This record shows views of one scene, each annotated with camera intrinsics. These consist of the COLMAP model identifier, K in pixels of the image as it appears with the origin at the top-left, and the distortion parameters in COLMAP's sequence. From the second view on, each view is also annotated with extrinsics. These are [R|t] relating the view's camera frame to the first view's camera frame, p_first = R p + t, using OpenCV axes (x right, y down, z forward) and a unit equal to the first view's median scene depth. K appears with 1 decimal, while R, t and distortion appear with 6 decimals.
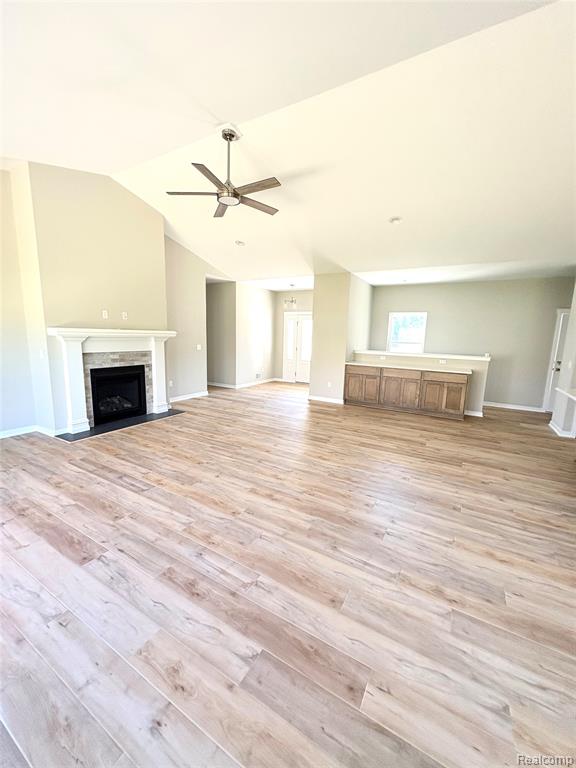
lens RADIAL K [[307.0, 0, 288.5], [0, 307.0, 386.2], [0, 0, 1]] dist [-0.000536, 0.000682]
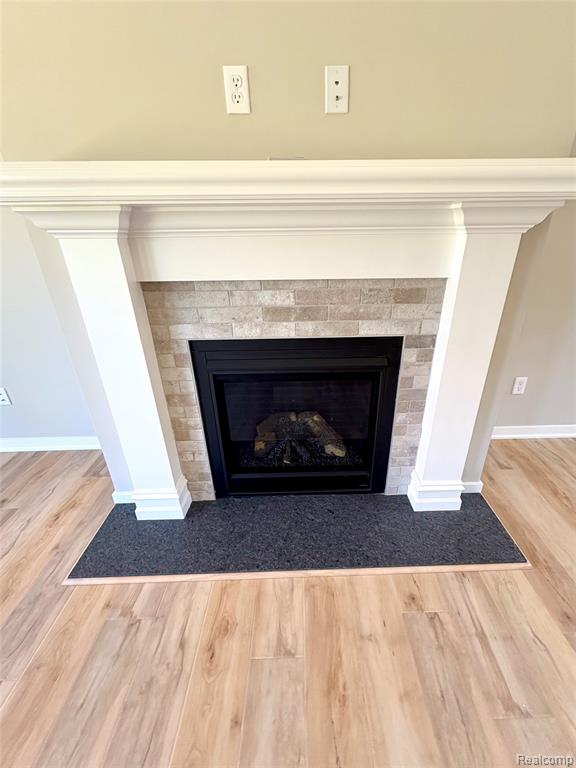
lens RADIAL K [[307.0, 0, 303.1], [0, 307.0, 377.6], [0, 0, 1]] dist [-0.000536, 0.000682]
pose [[0.513825, 0.311972, -0.799160, -0.312198], [-0.117167, 0.948327, 0.294869, -0.104348], [0.849856, -0.057876, 0.523827, 0.823640]]
